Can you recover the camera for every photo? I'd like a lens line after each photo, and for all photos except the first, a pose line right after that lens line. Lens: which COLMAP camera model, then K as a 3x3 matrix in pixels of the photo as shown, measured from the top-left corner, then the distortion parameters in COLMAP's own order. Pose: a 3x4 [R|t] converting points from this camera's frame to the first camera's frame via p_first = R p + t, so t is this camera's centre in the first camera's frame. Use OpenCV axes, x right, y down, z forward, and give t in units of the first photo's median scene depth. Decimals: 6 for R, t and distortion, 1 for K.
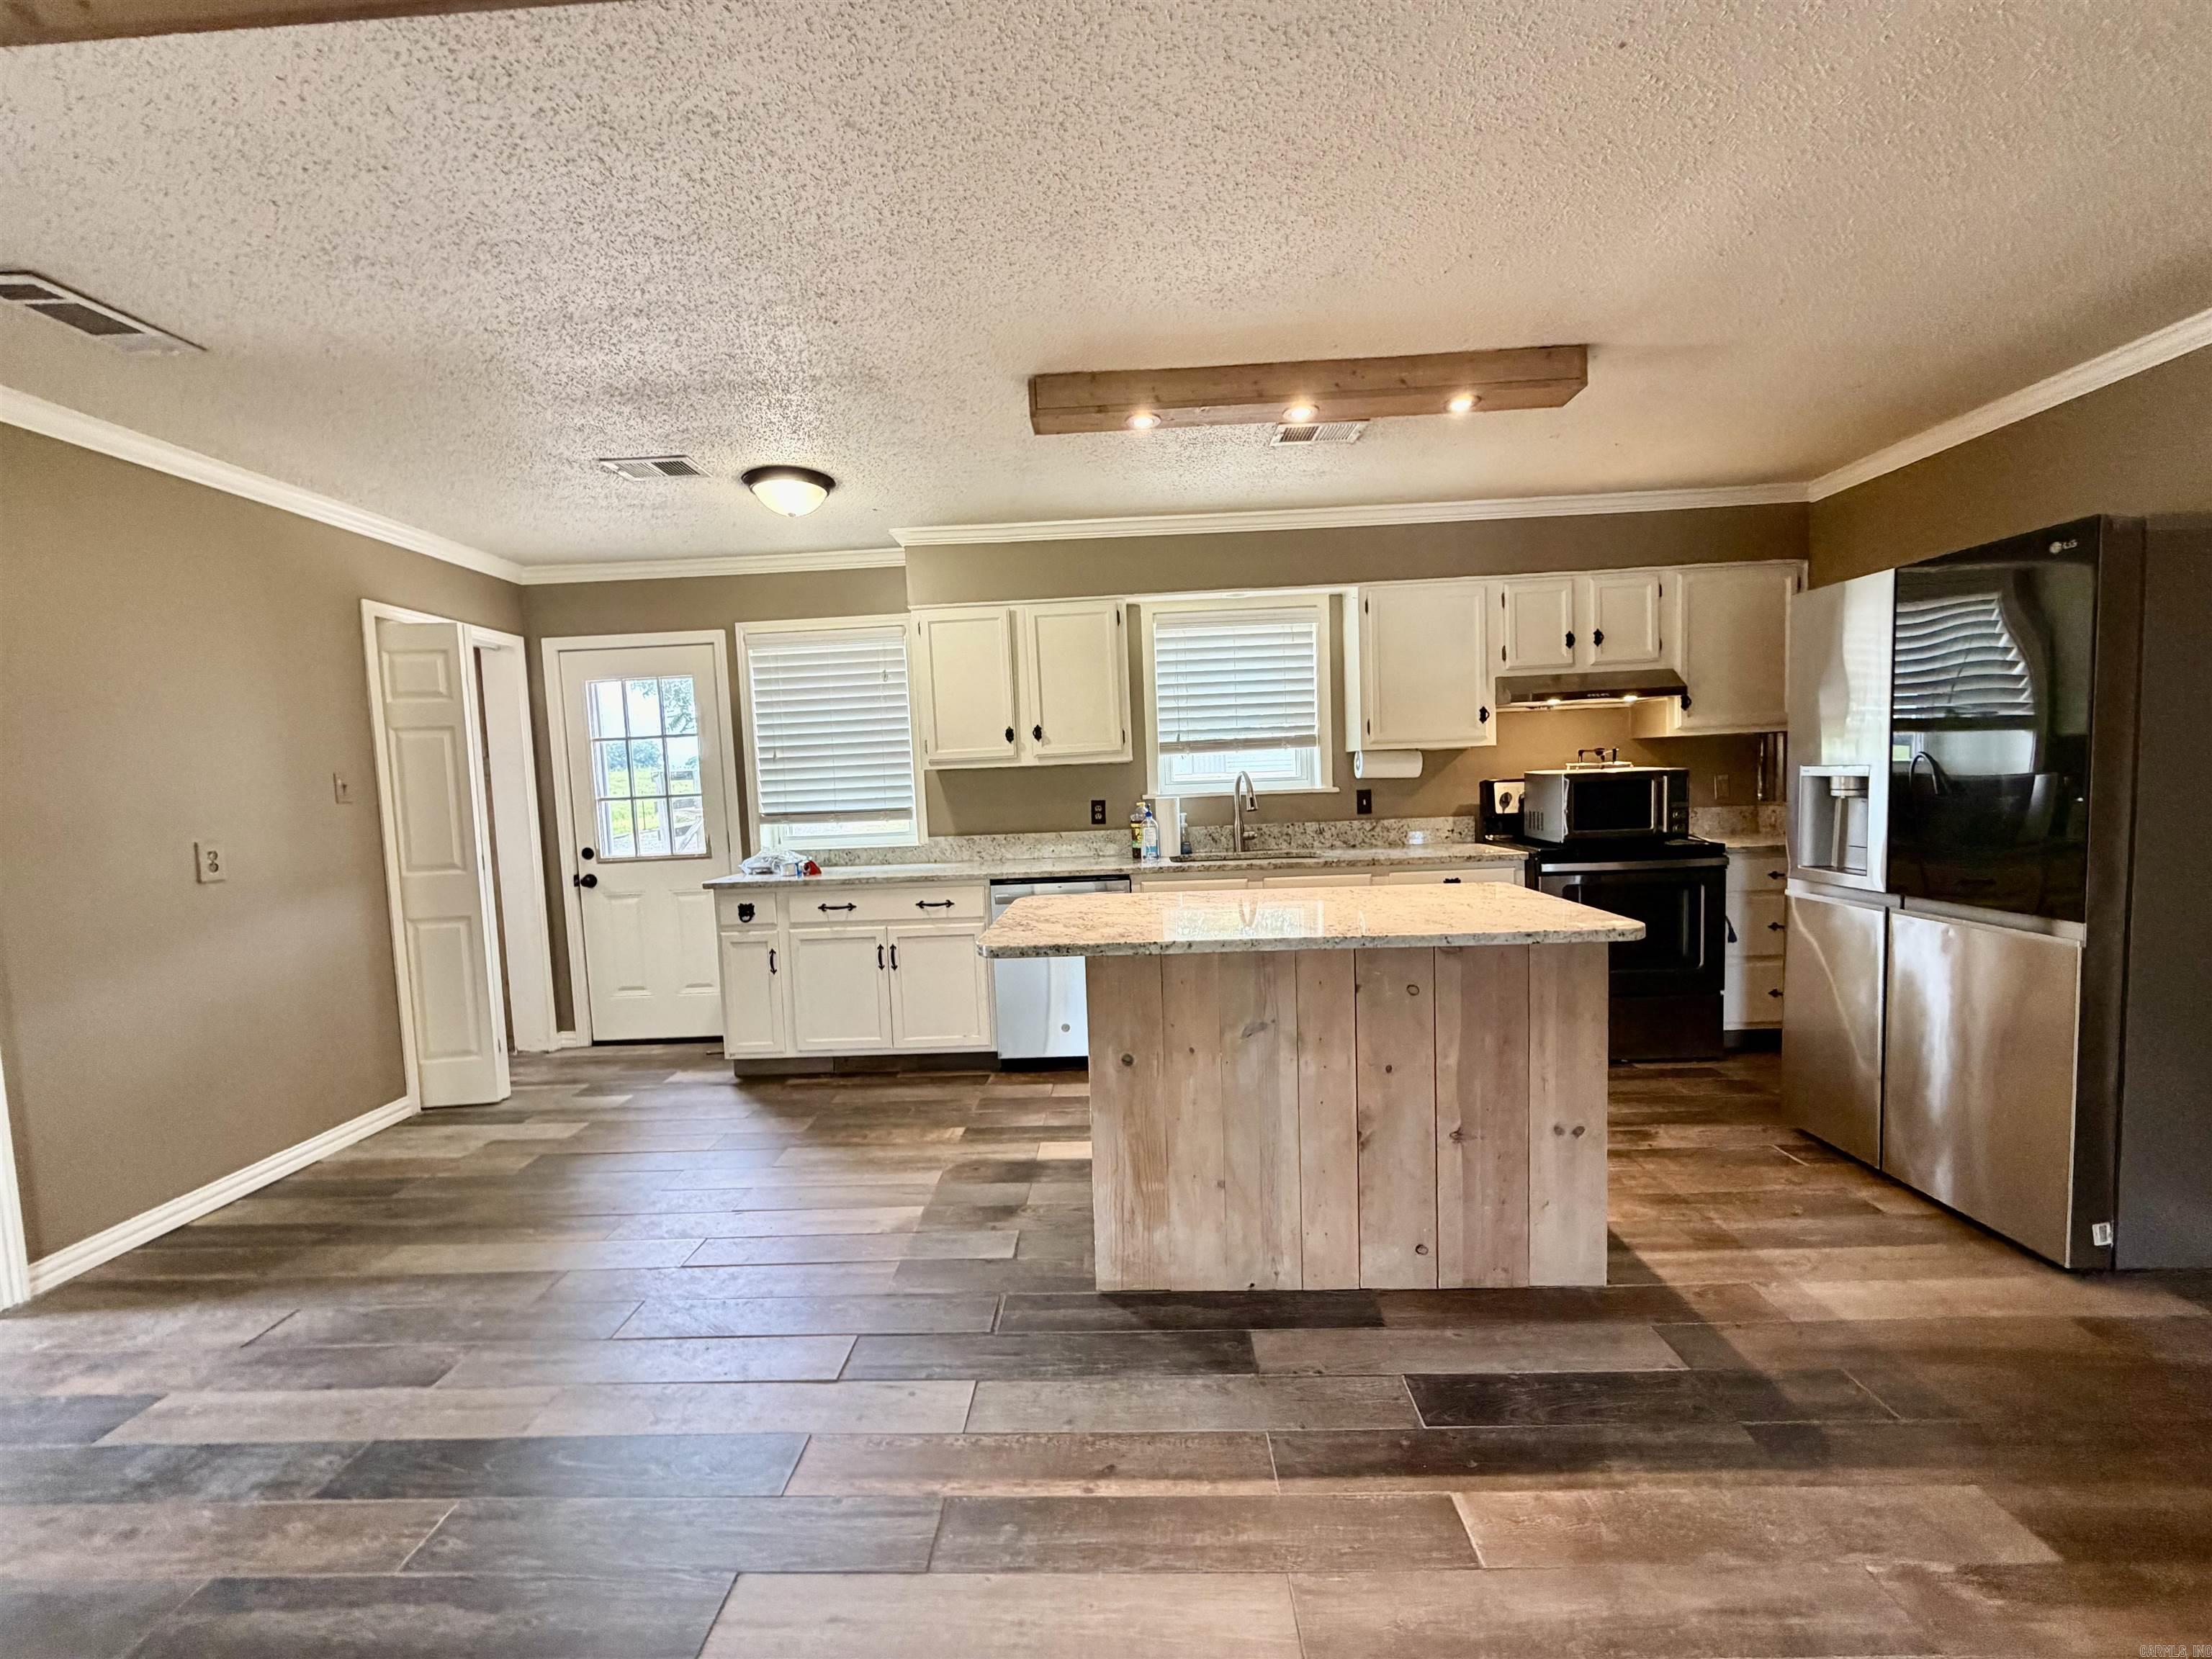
lens RADIAL K [[885.8, 0, 1102.0], [0, 885.8, 828.9], [0, 0, 1]] dist [0.000365, 0.000434]
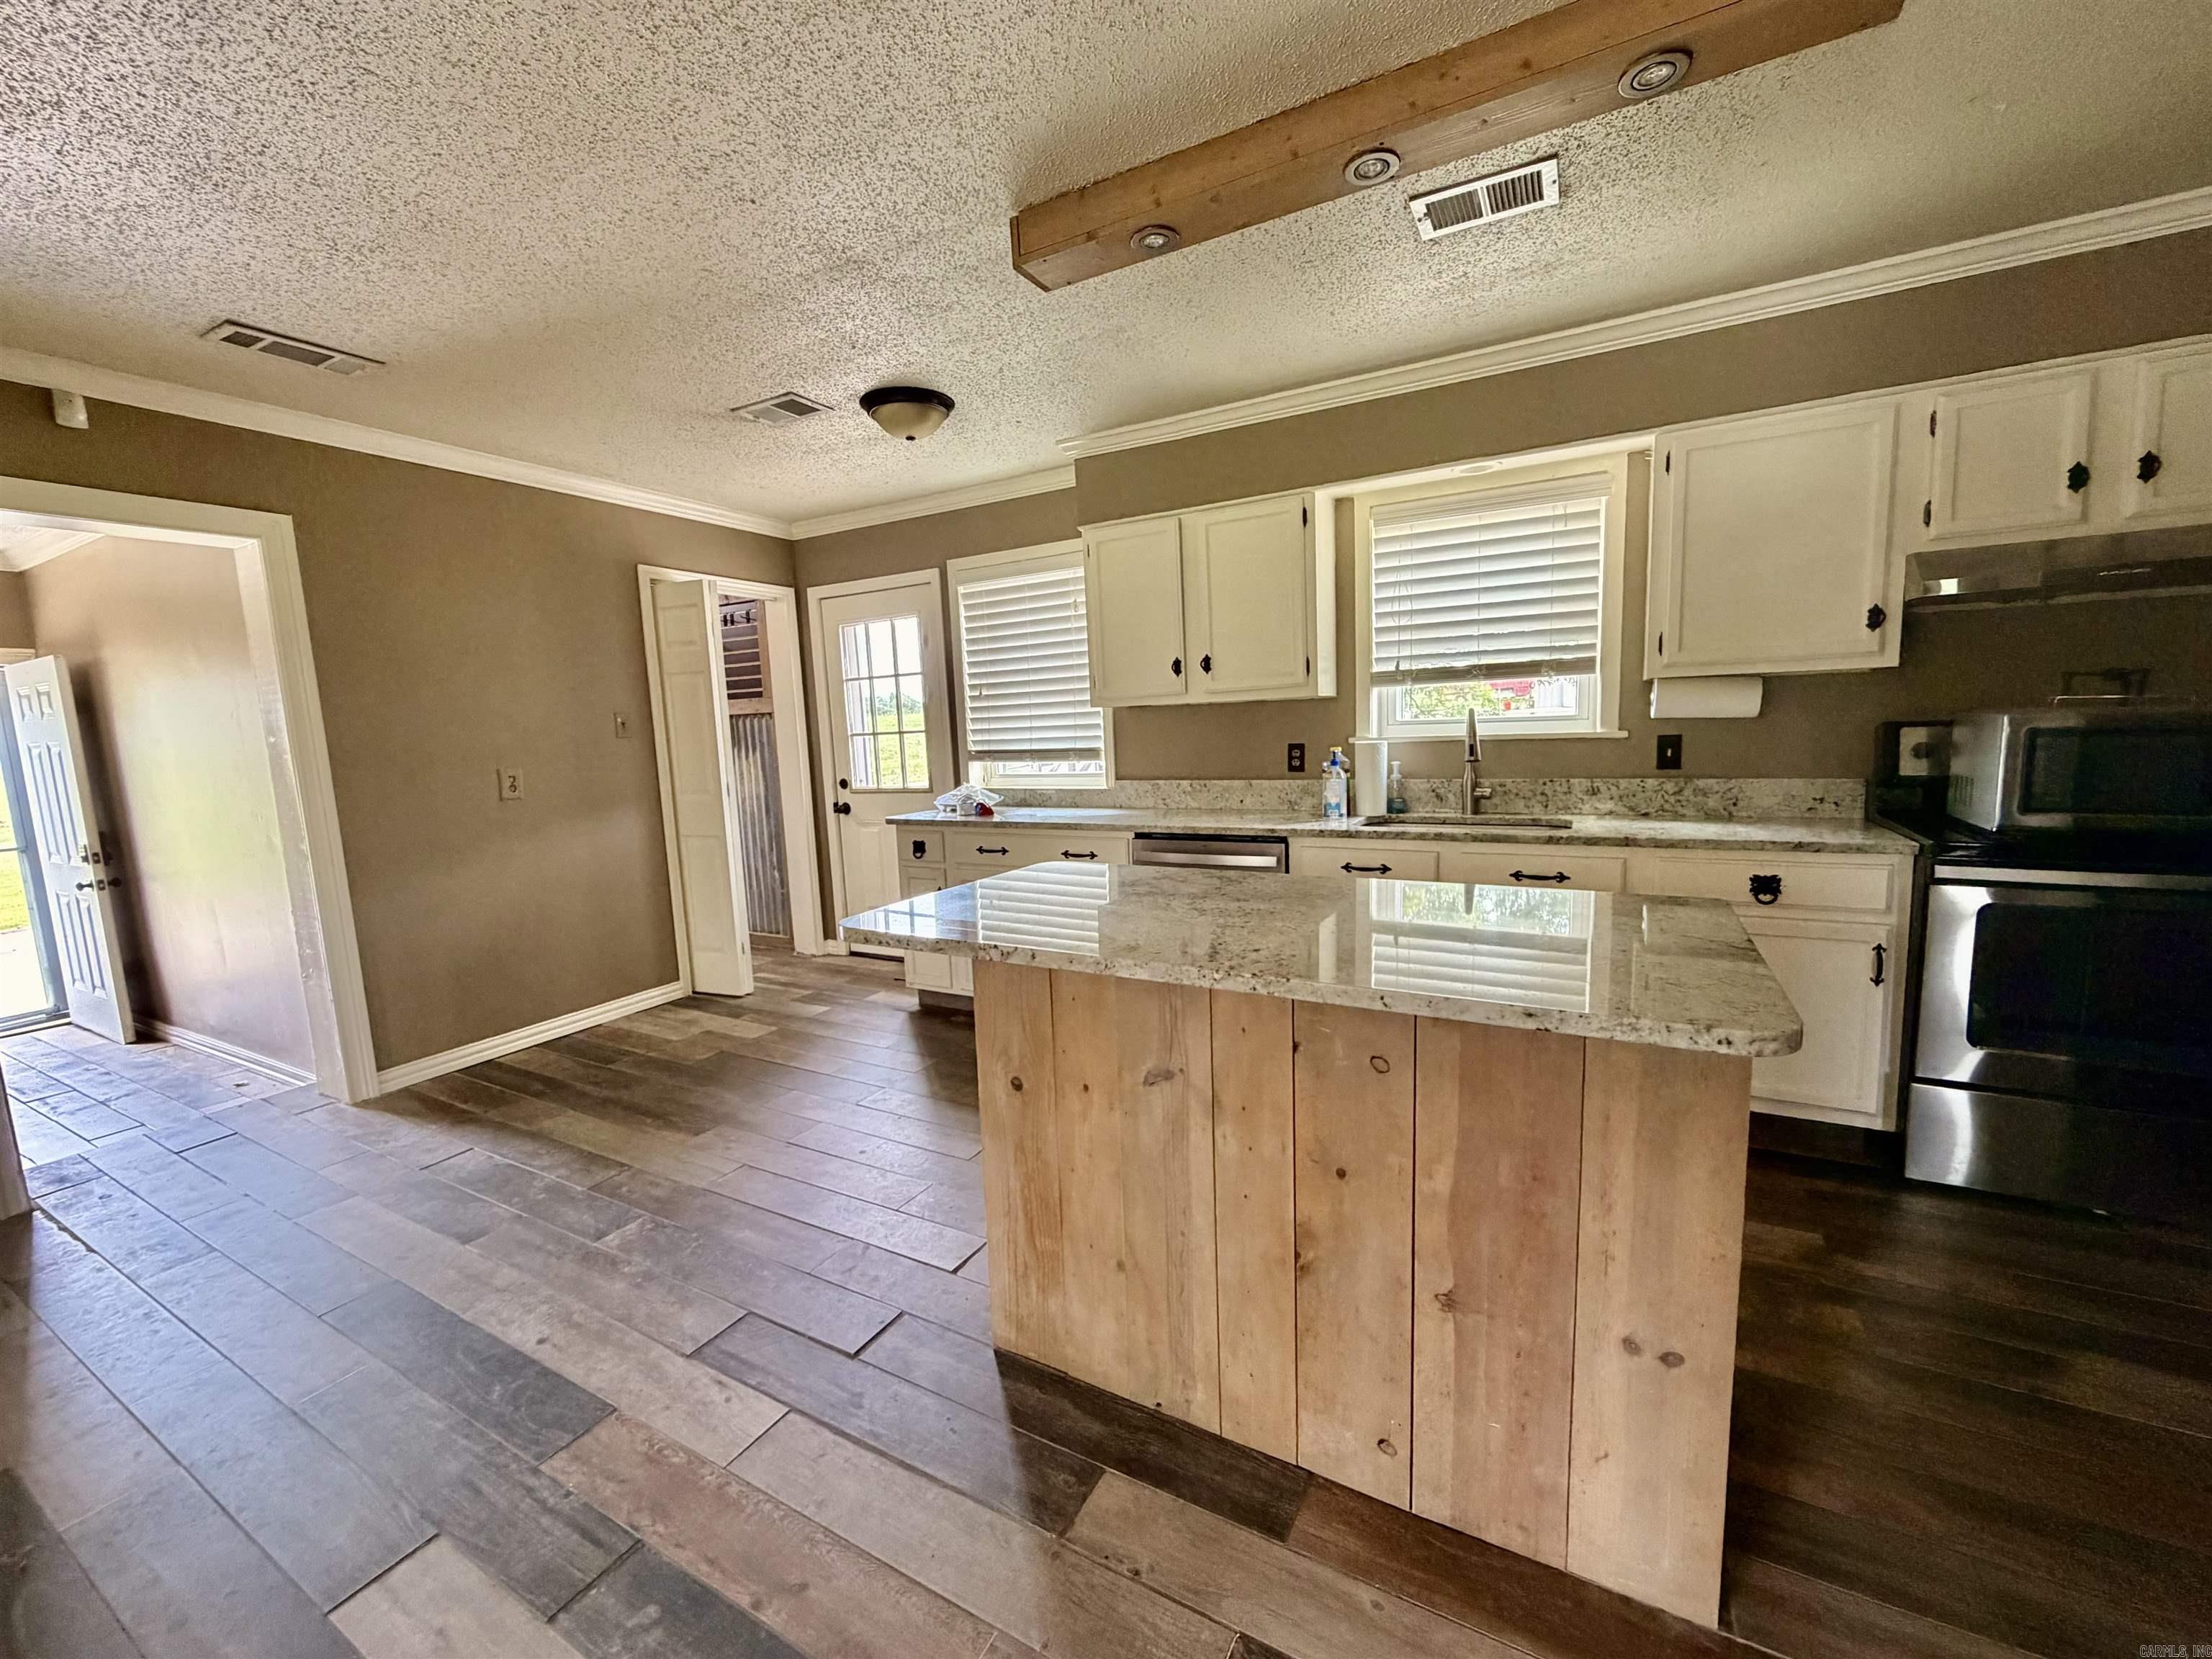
lens RADIAL K [[885.8, 0, 1102.0], [0, 885.8, 828.9], [0, 0, 1]] dist [0.000365, 0.000434]
pose [[0.887774, 0.060686, -0.456261, 0.246308], [-0.024881, 0.996148, 0.084082, -0.019799], [0.459606, -0.063293, 0.885865, 0.190317]]
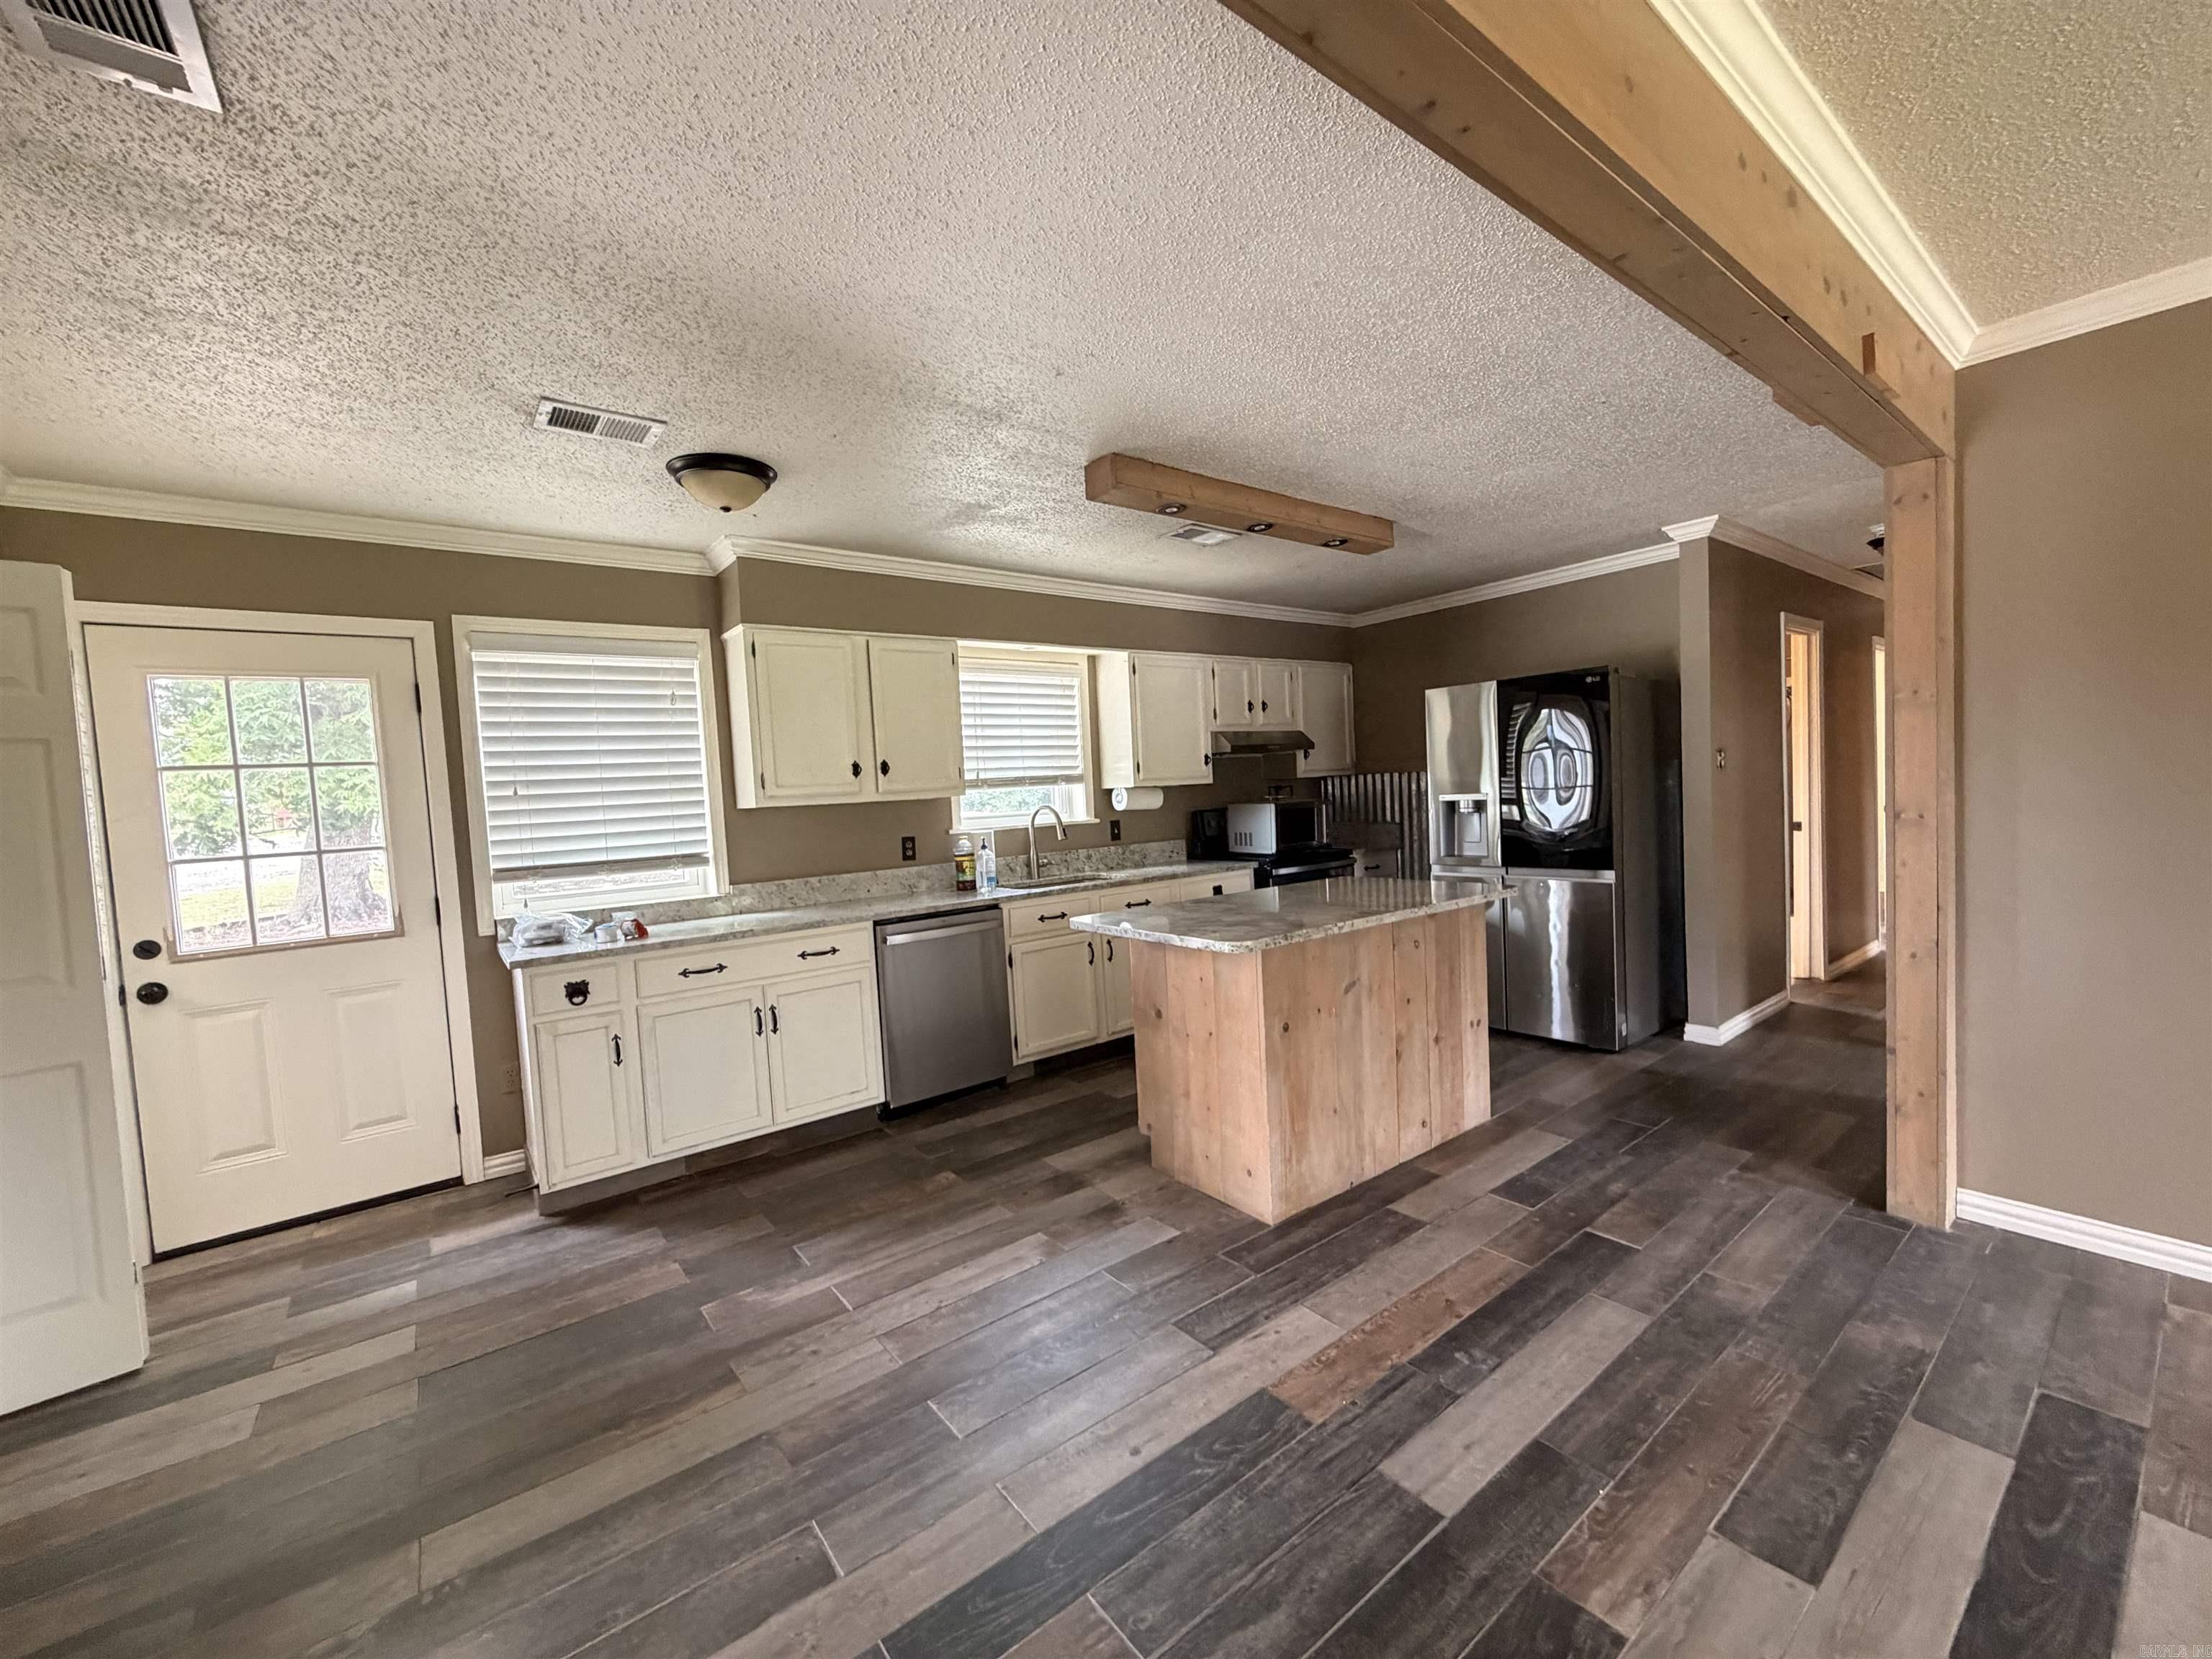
lens RADIAL K [[885.8, 0, 1102.0], [0, 885.8, 828.9], [0, 0, 1]] dist [0.000365, 0.000434]
pose [[0.772427, -0.027482, 0.634509, -0.526278], [0.060603, 0.997694, -0.030564, 0.003068], [-0.632206, 0.062061, 0.772311, 0.102090]]
